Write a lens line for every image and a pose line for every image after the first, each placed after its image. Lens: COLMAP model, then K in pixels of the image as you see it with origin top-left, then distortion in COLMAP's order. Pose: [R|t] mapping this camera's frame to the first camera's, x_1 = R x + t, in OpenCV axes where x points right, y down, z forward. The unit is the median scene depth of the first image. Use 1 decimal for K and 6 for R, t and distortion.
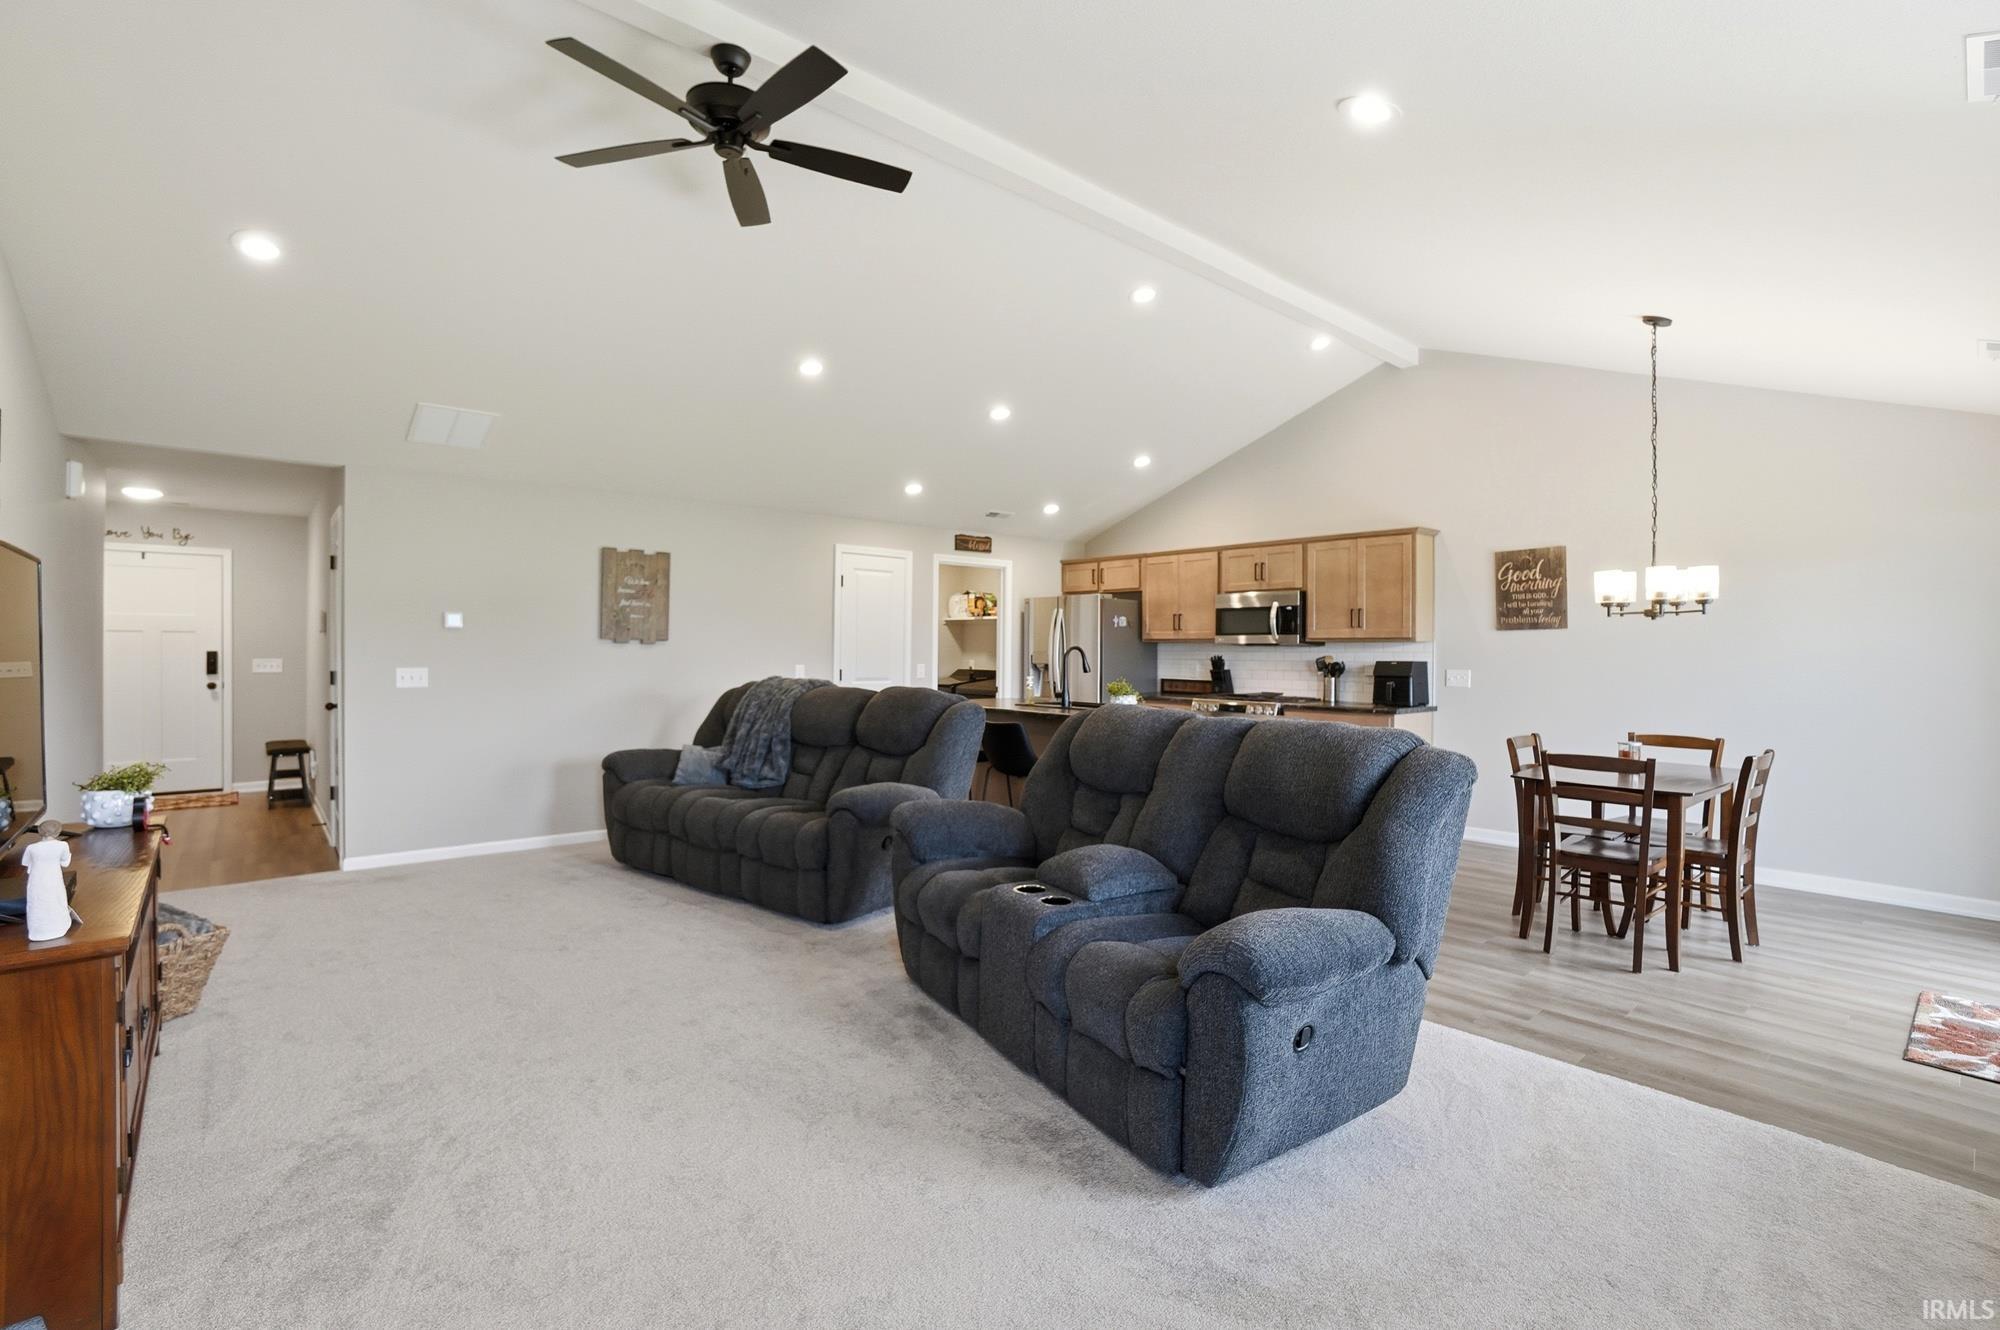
lens RADIAL K [[909.1, 0, 1000.1], [0, 909.1, 651.3], [0, 0, 1]] dist [-0.030047, 0.009171]
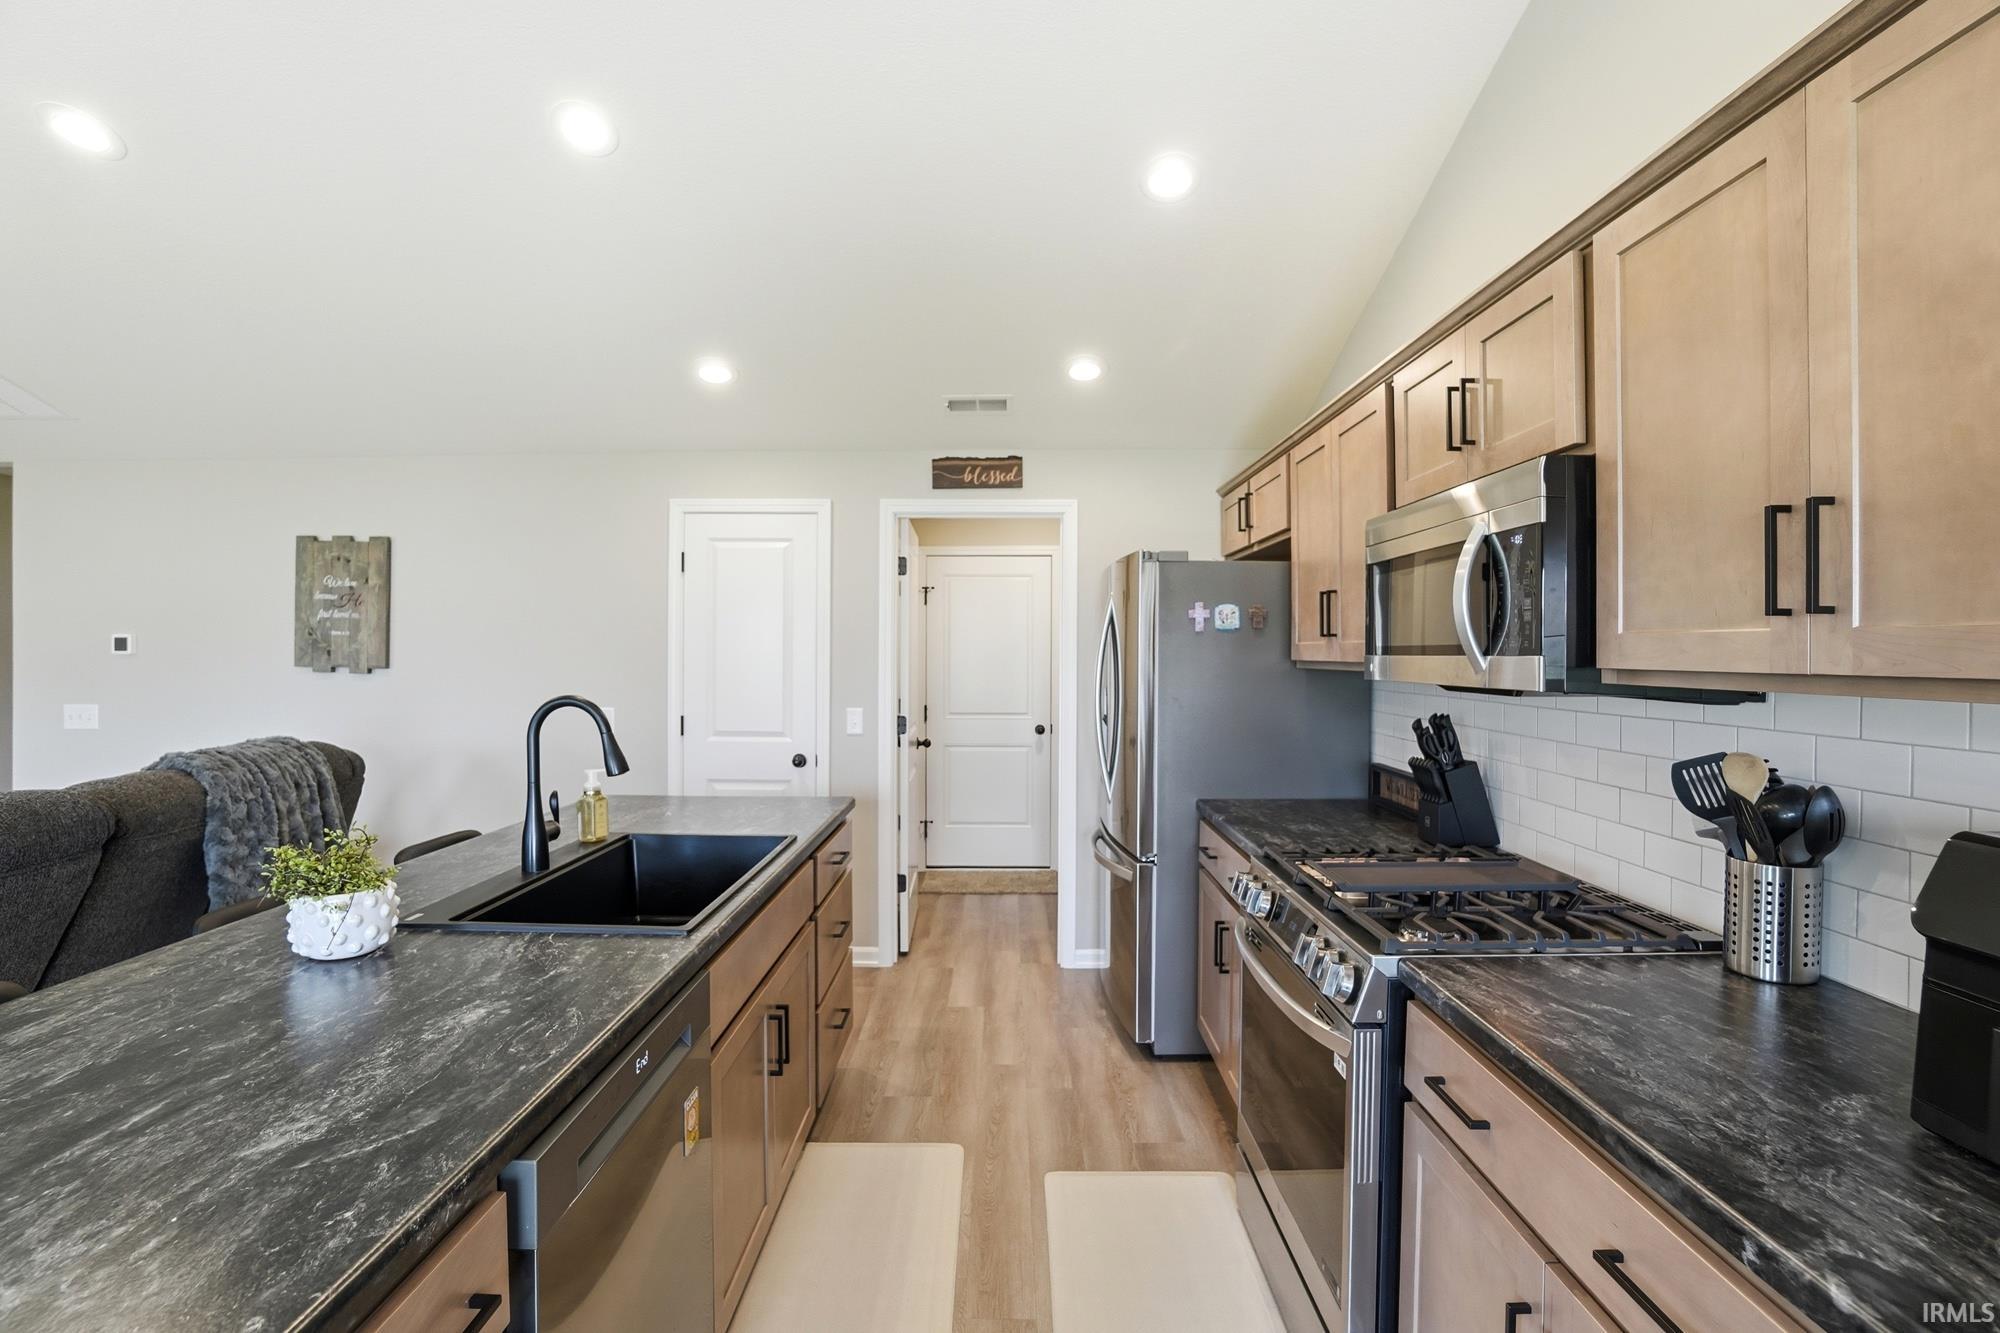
lens RADIAL K [[909.1, 0, 995.7], [0, 909.1, 657.2], [0, 0, 1]] dist [-0.030047, 0.009171]
pose [[0.744105, -0.001143, -0.668061, 0.370823], [0.001420, 0.999999, -0.000130, -0.017347], [0.668061, -0.000852, 0.744106, 0.732517]]
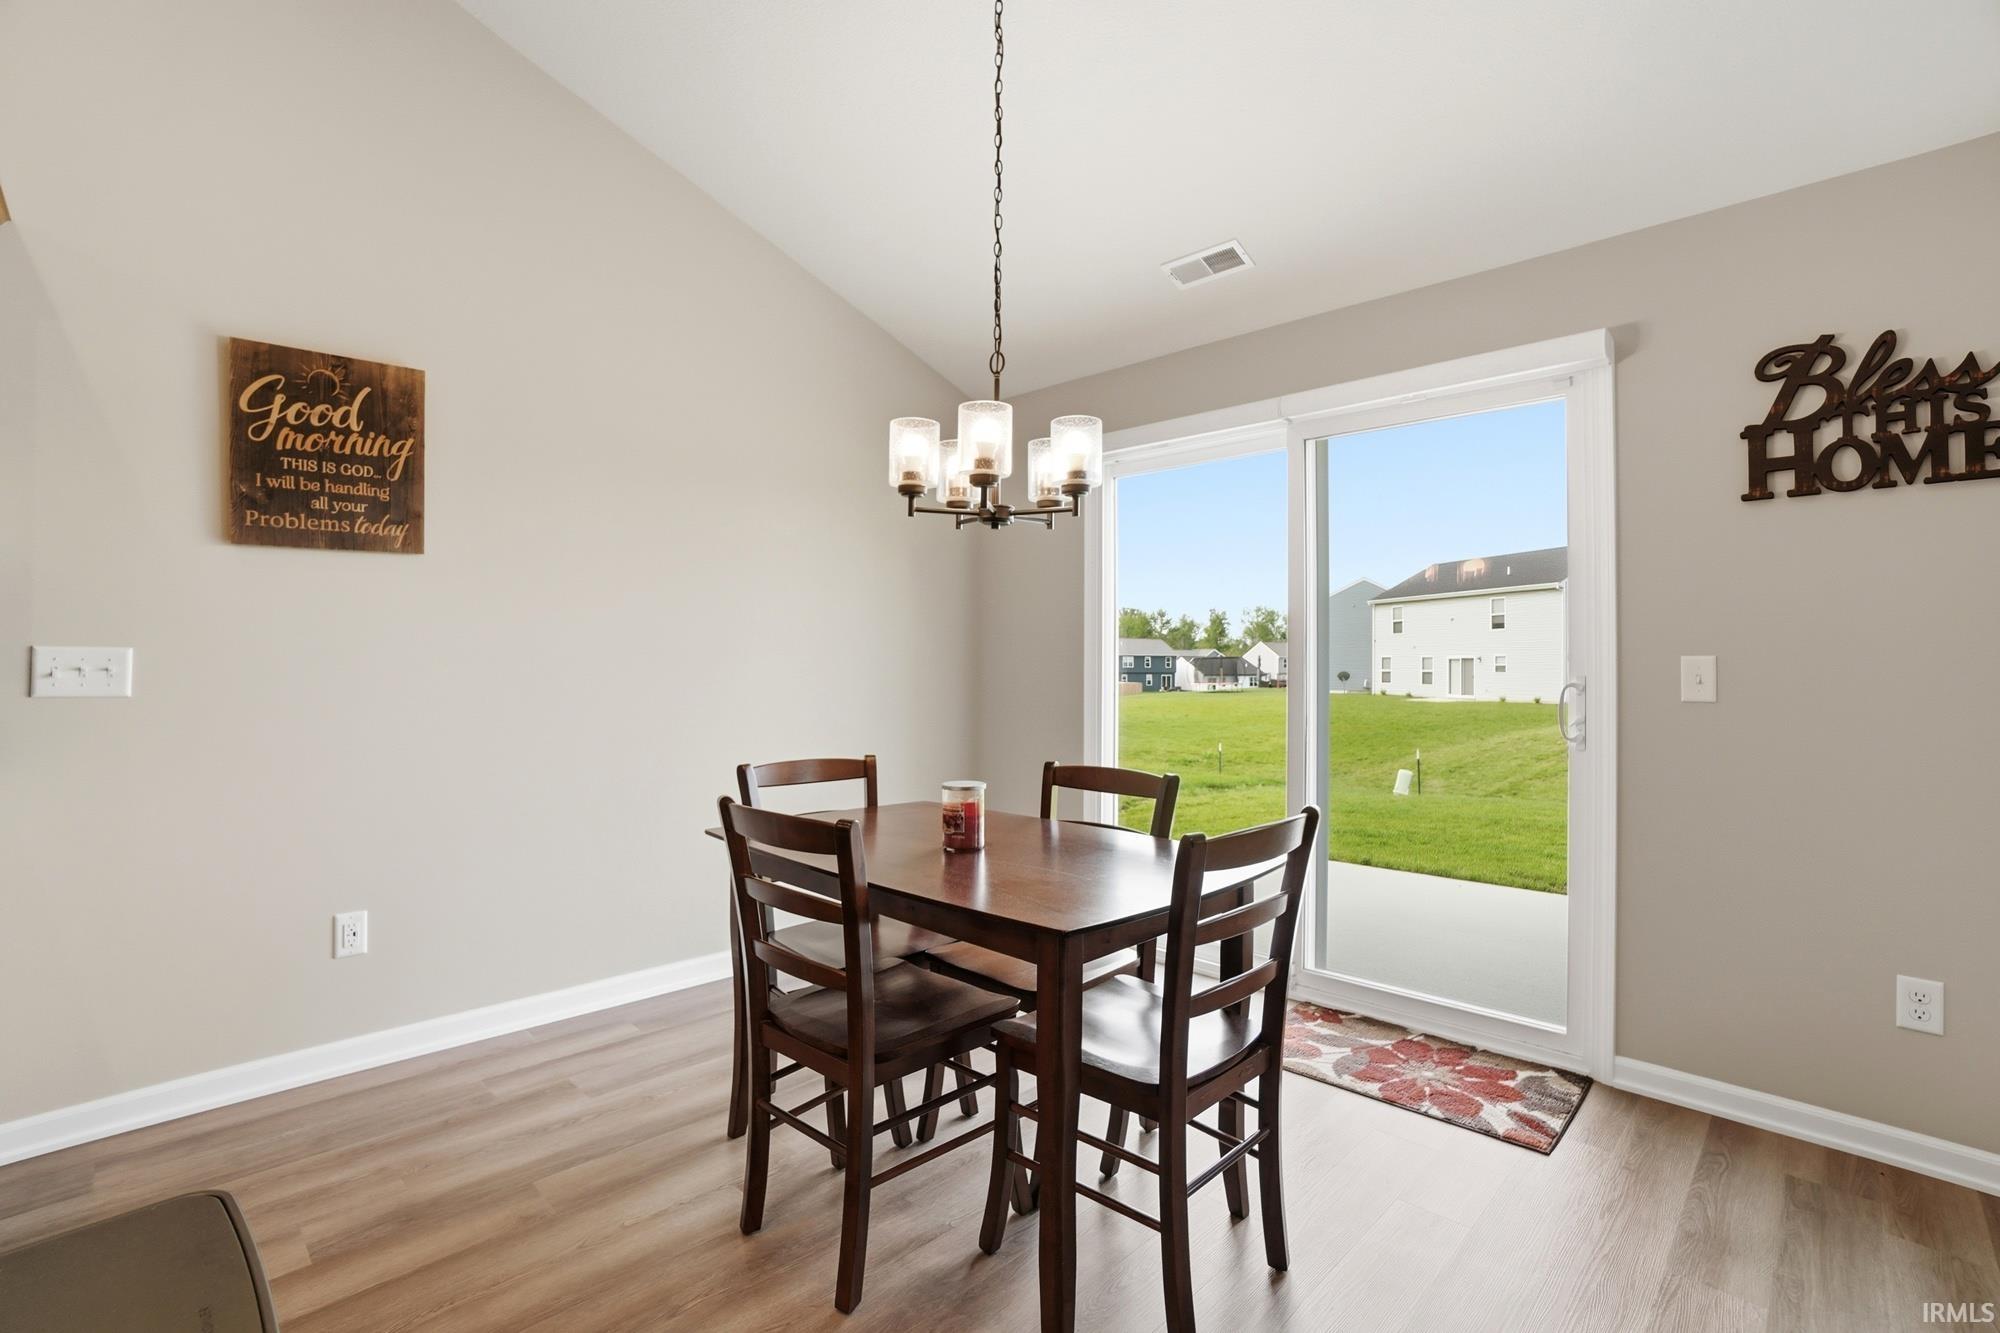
lens RADIAL K [[909.1, 0, 1018.5], [0, 909.1, 646.5], [0, 0, 1]] dist [-0.030047, 0.009171]
pose [[-0.083344, 0.011317, 0.996457, 0.130539], [-0.003883, 0.999924, -0.011681, 0.021077], [-0.996513, -0.004842, -0.083294, 0.617616]]
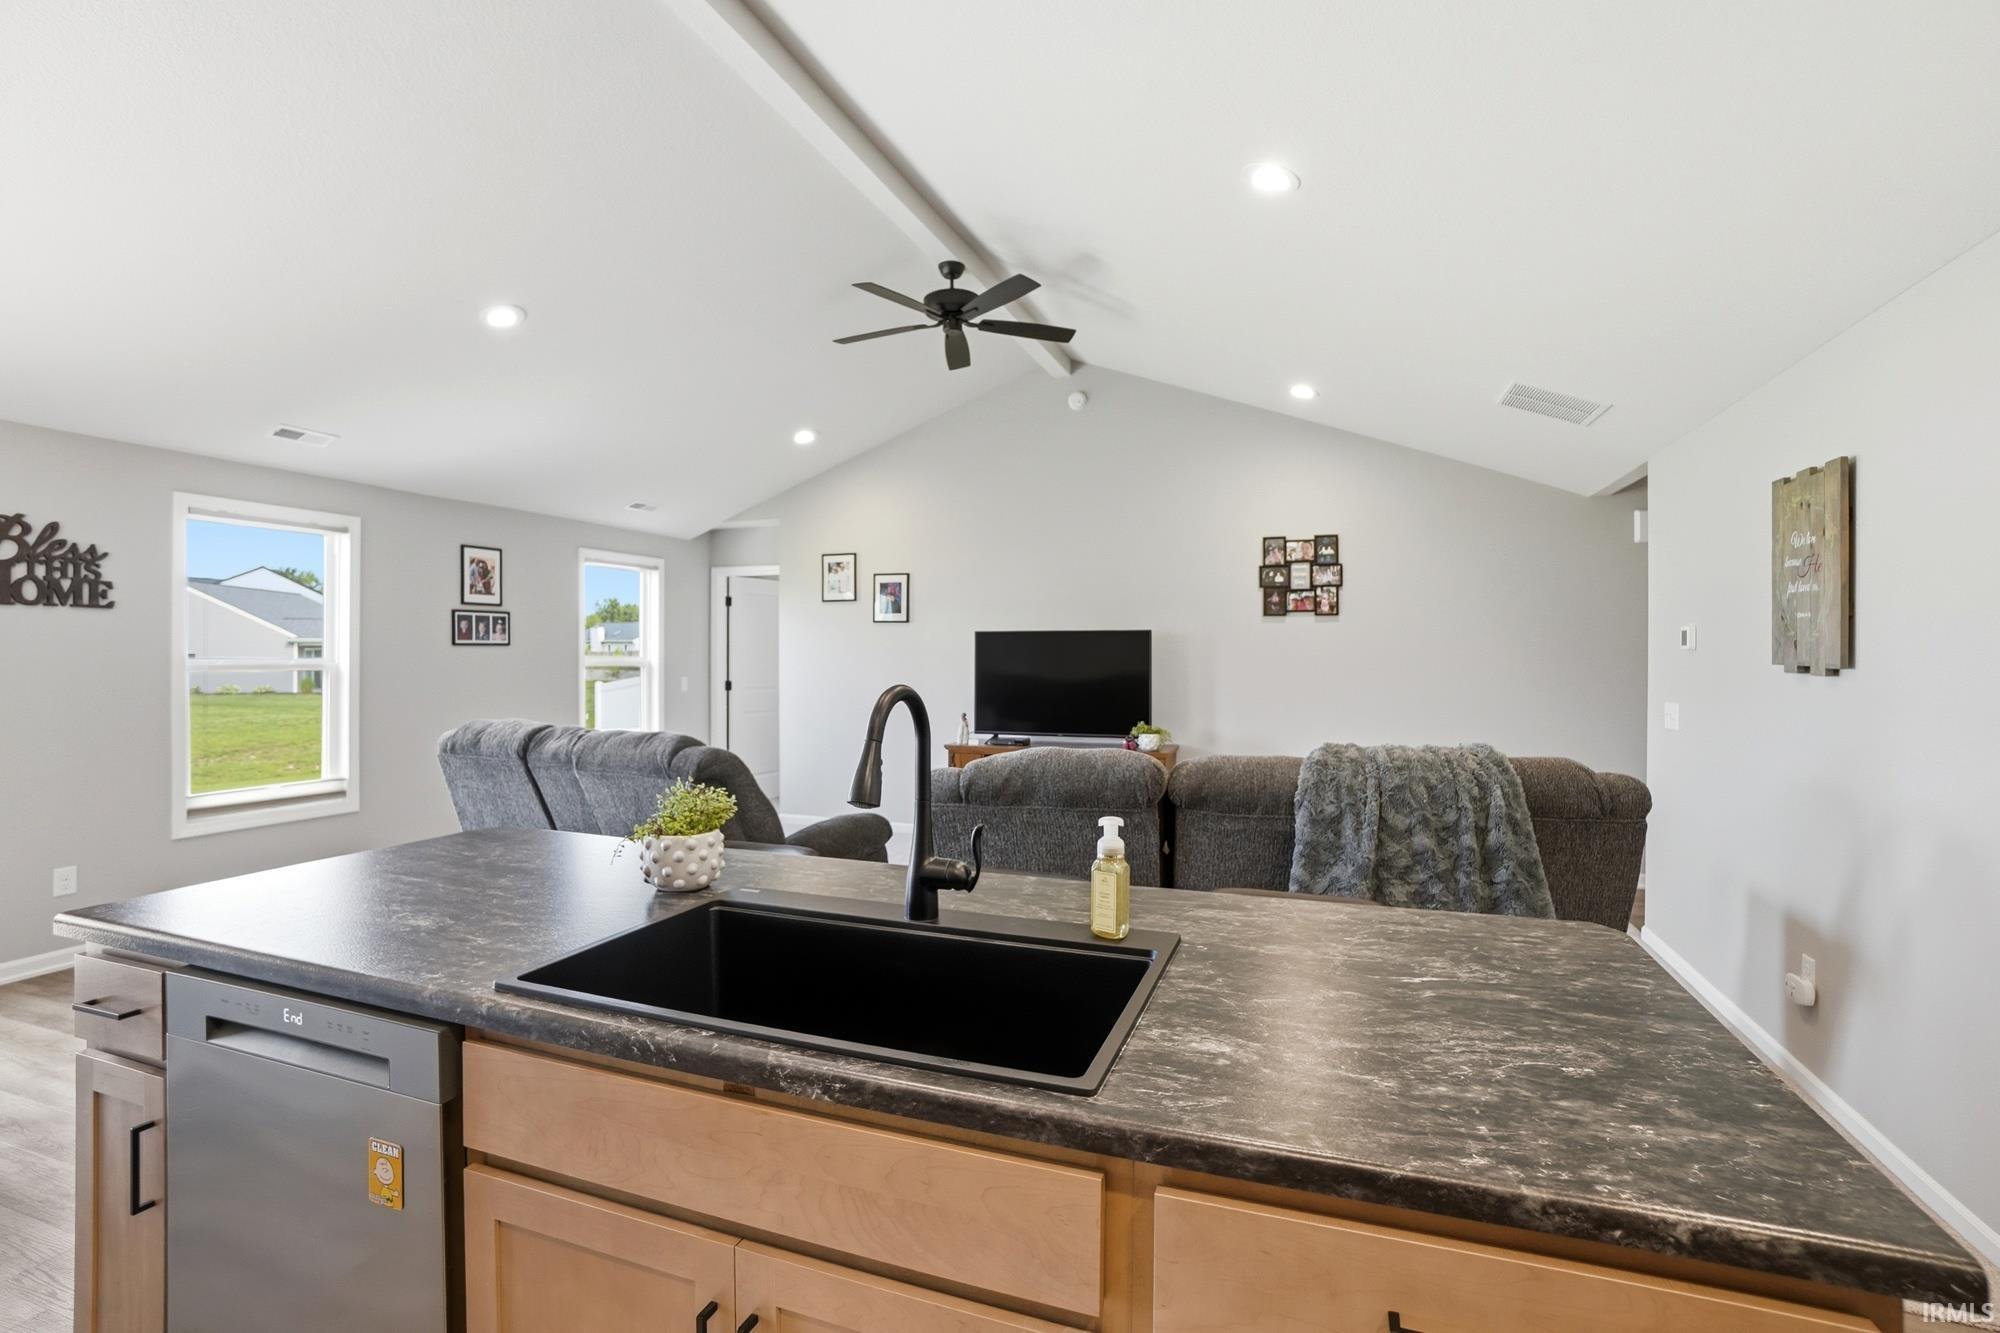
lens RADIAL K [[900.3, 0, 1013.8], [0, 900.3, 664.0], [0, 0, 1]] dist [-0.020189, 0.000092]
pose [[-0.883156, -0.006020, -0.469040, 0.133309], [-0.010570, 0.999919, 0.007069, -0.012070], [0.468960, 0.011200, -0.883148, 1.066639]]
